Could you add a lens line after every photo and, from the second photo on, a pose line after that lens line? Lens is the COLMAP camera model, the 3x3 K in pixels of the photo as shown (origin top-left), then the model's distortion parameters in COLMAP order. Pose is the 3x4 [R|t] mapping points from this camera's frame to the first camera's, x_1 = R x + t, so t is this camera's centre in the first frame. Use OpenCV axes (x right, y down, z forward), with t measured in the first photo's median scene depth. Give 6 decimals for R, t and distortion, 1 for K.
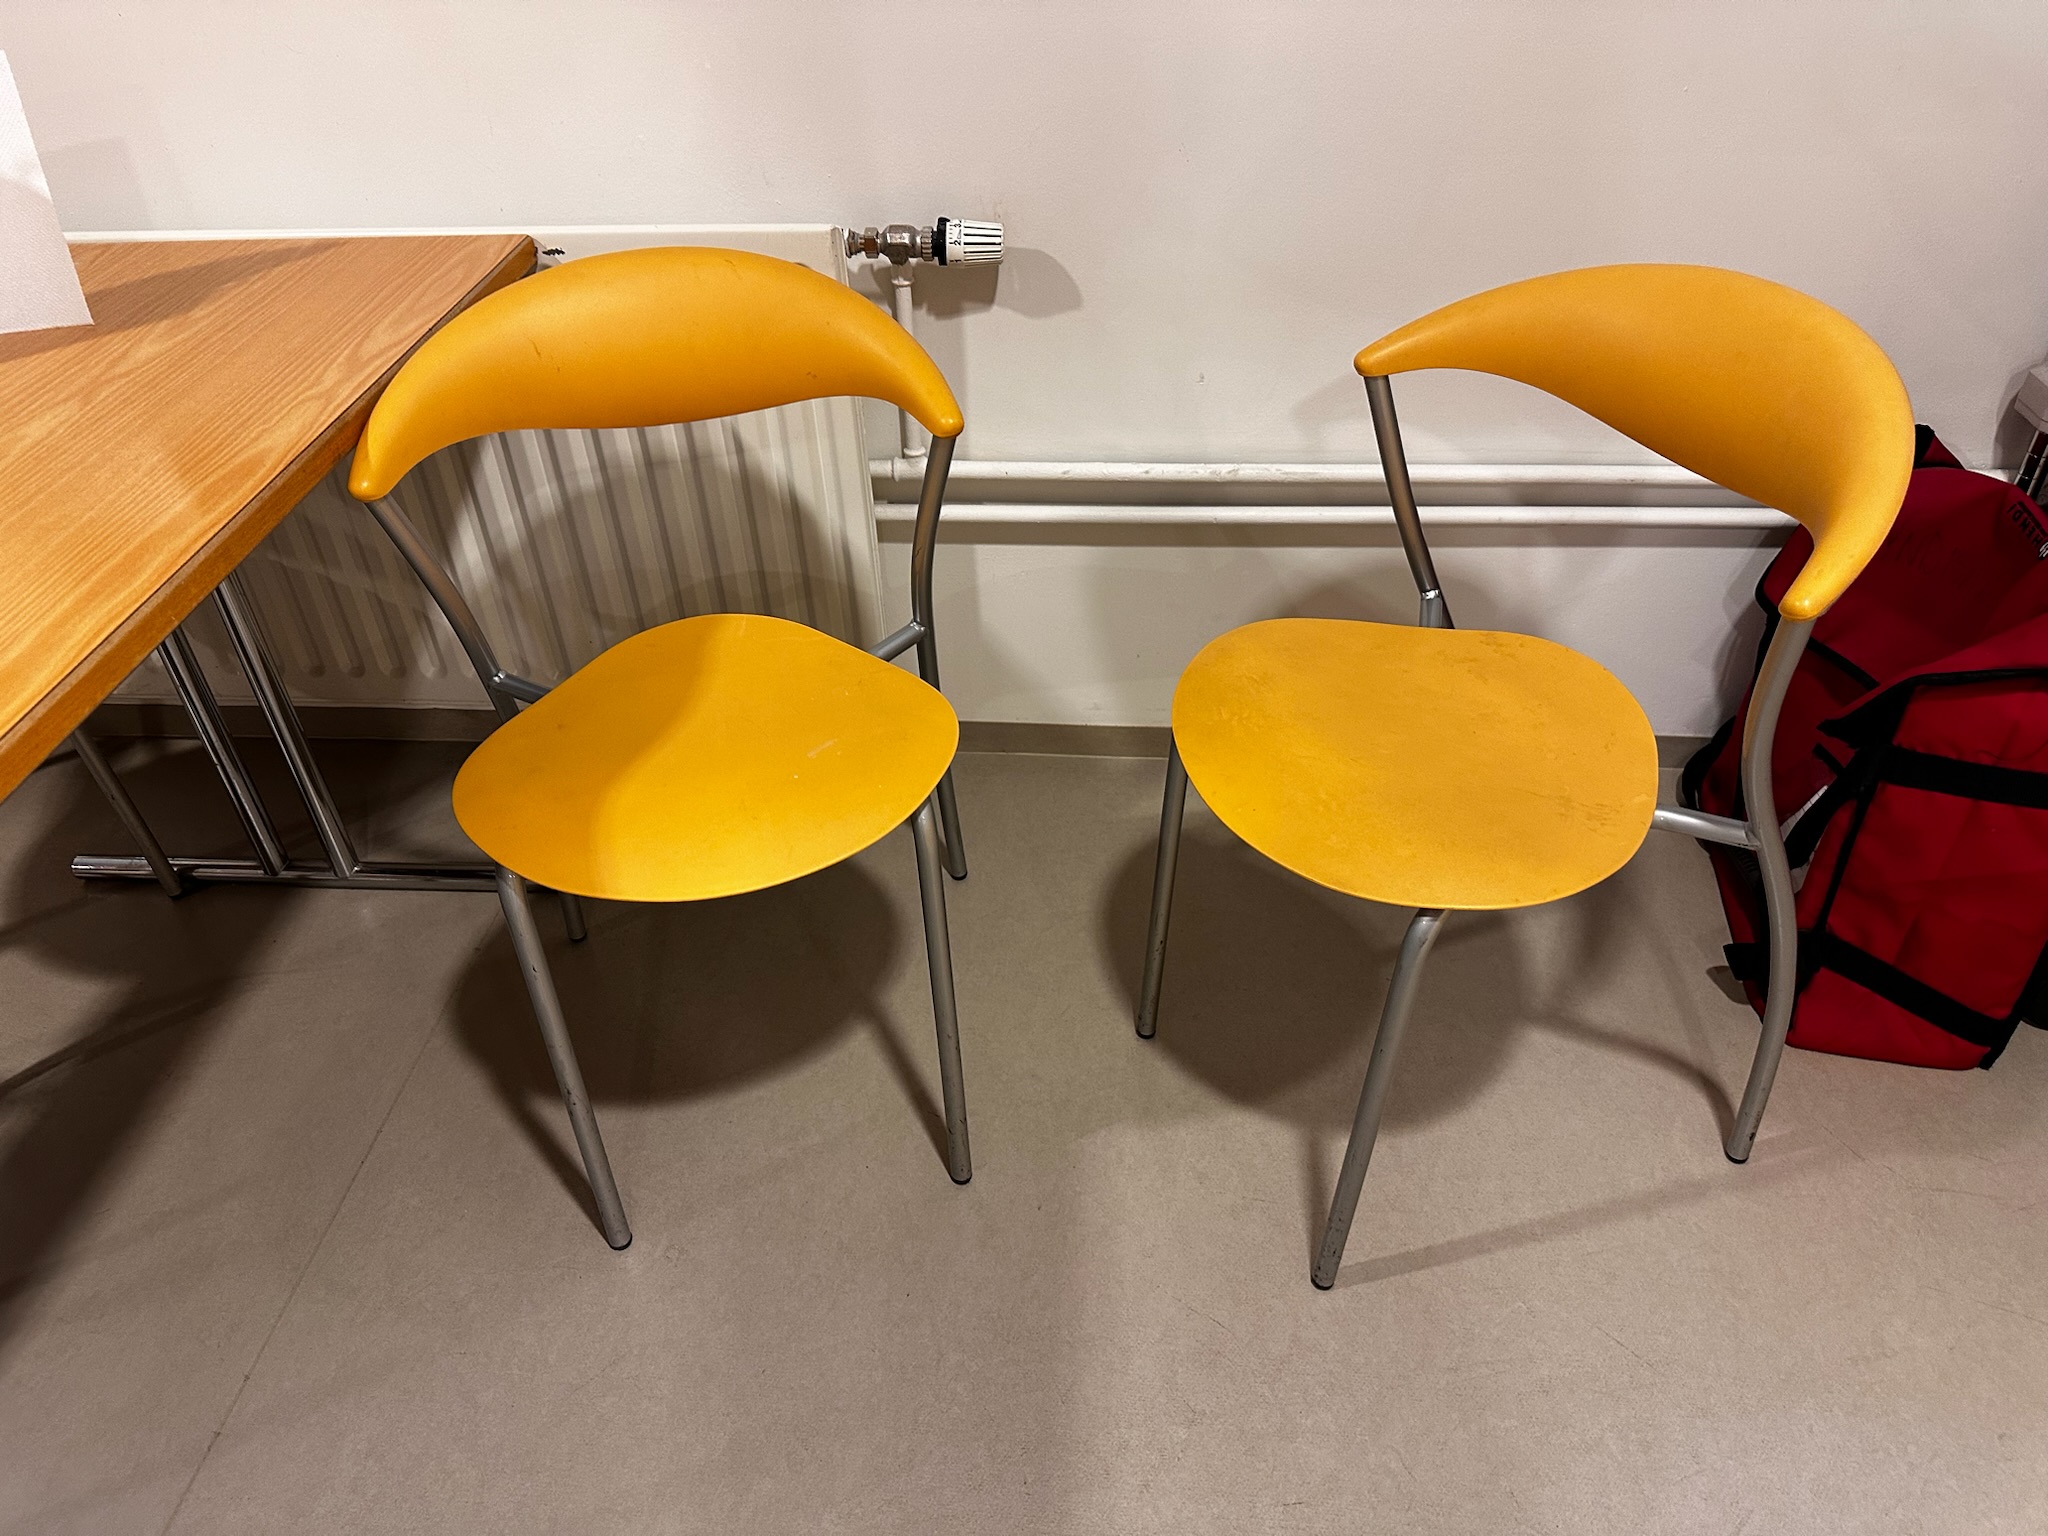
lens RADIAL K [[1483.8, 0, 1028.0], [0, 1483.8, 777.3], [0, 0, 1]] dist [0.148918, -0.364415]
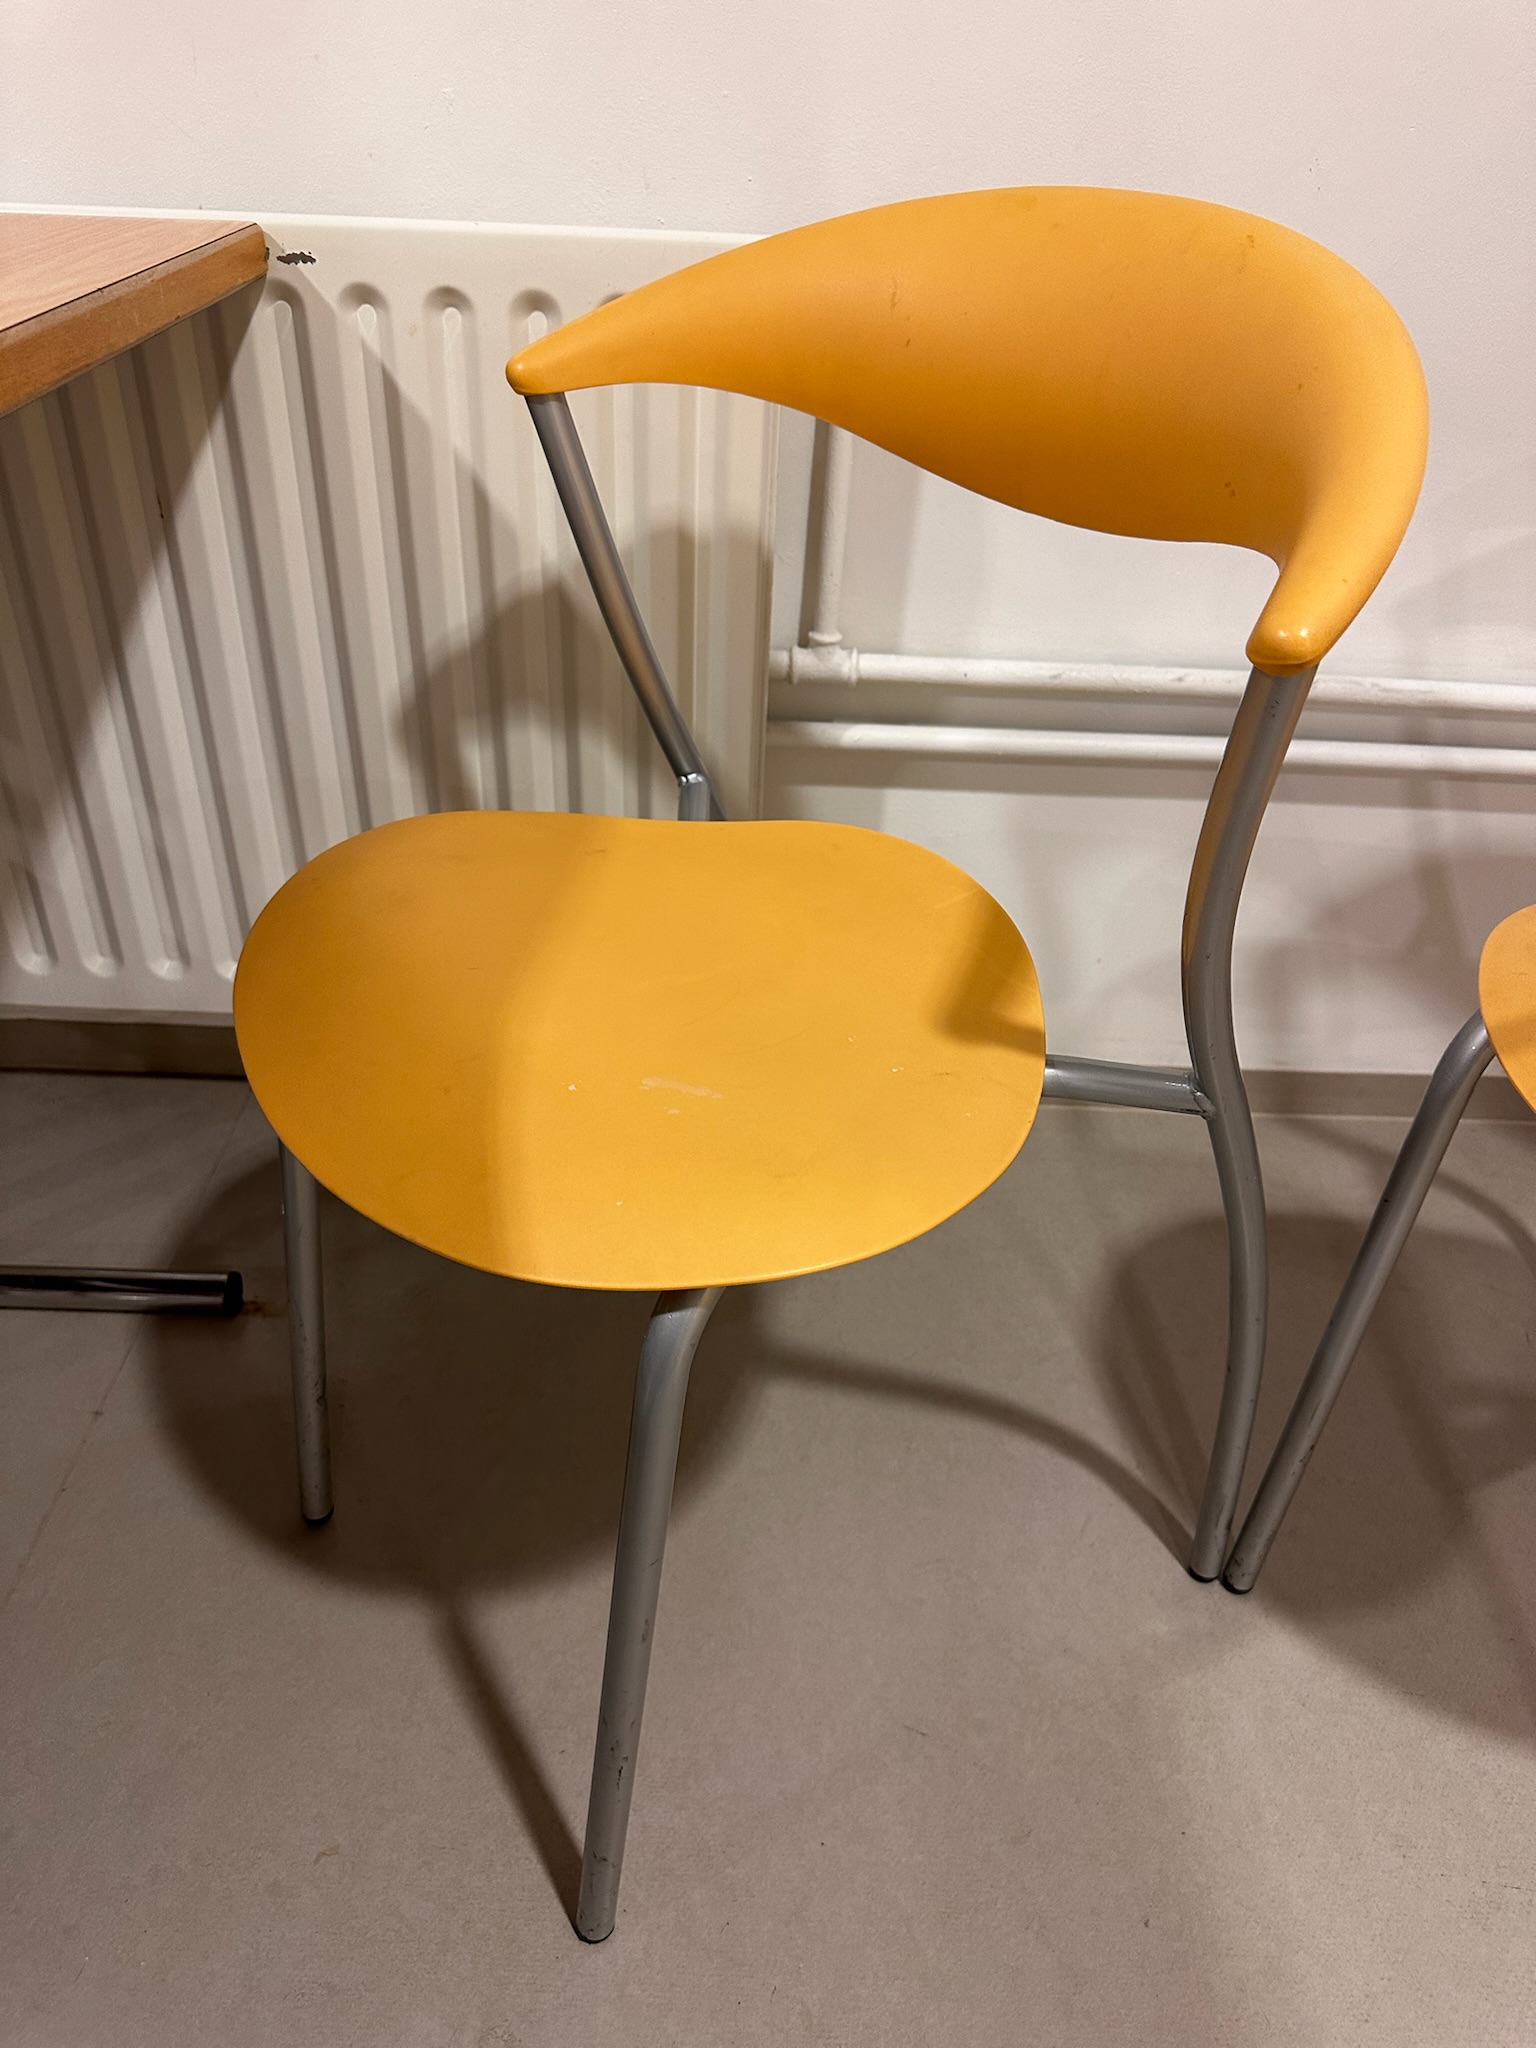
lens RADIAL K [[1494.7, 0, 758.4], [0, 1494.7, 1013.3], [0, 0, 1]] dist [0.002156, -0.027793]
pose [[0.994140, 0.020146, 0.106204, -0.192454], [-0.013483, 0.997917, -0.063085, -0.014807], [-0.107253, 0.061283, 0.992341, 0.418128]]
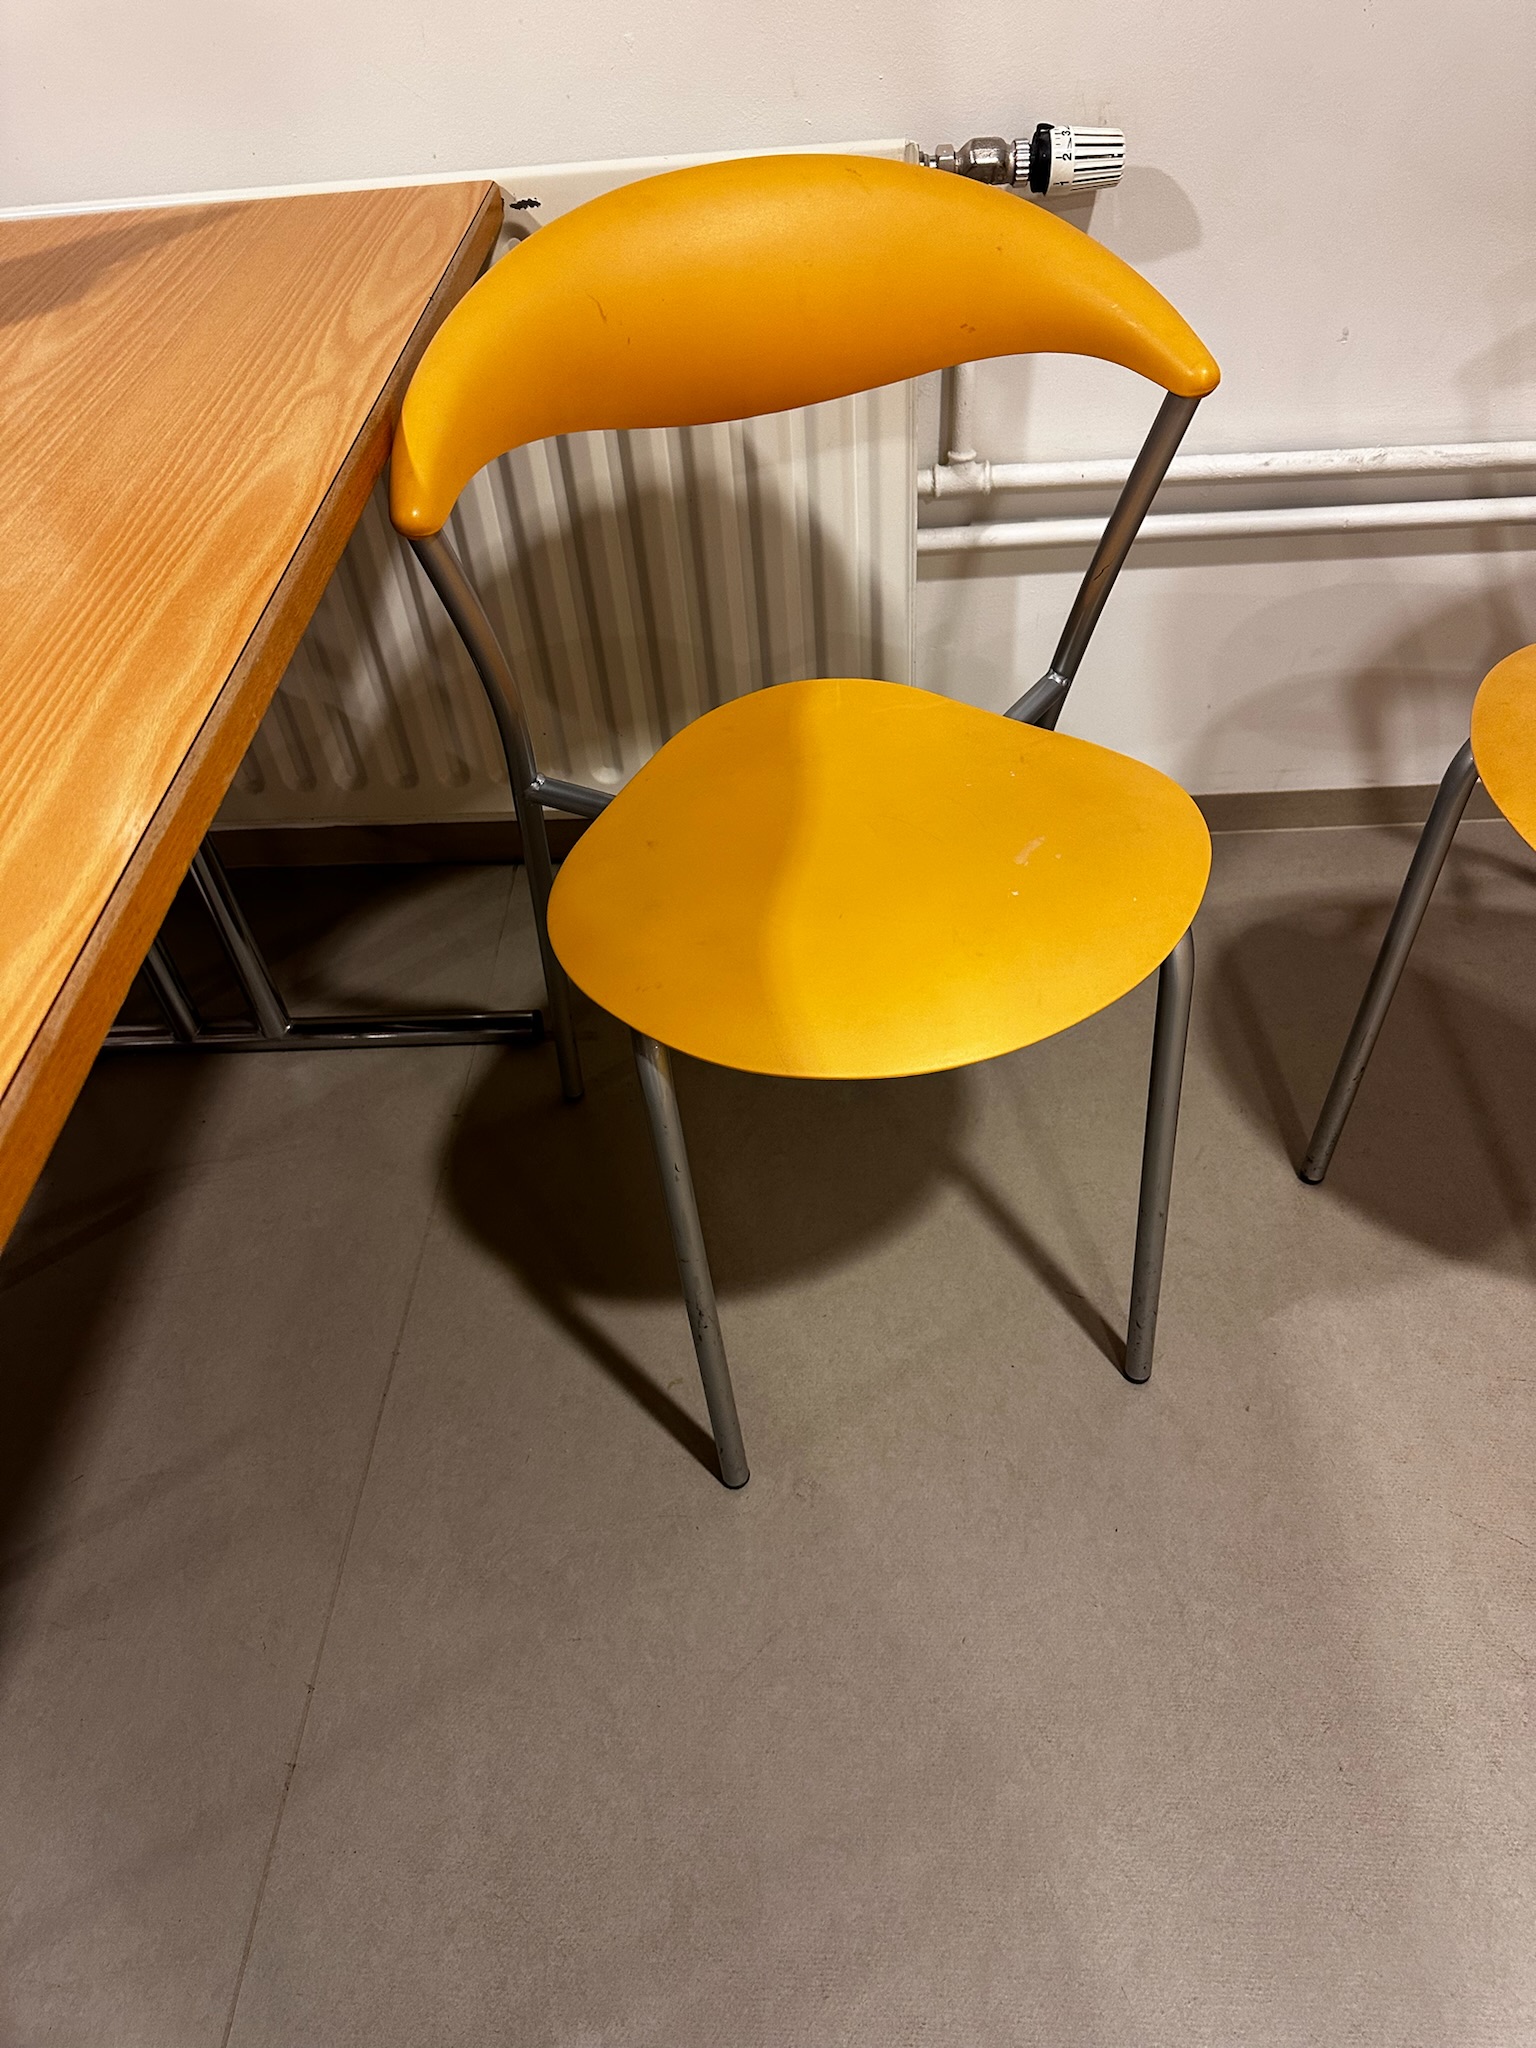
lens RADIAL K [[1490.8, 0, 740.9], [0, 1490.8, 1024.9], [0, 0, 1]] dist [0.004340, -0.029305]
pose [[0.998085, -0.061810, 0.002569, -0.239052], [0.061113, 0.991578, 0.114183, -0.022426], [-0.009605, -0.113808, 0.993456, 0.220926]]
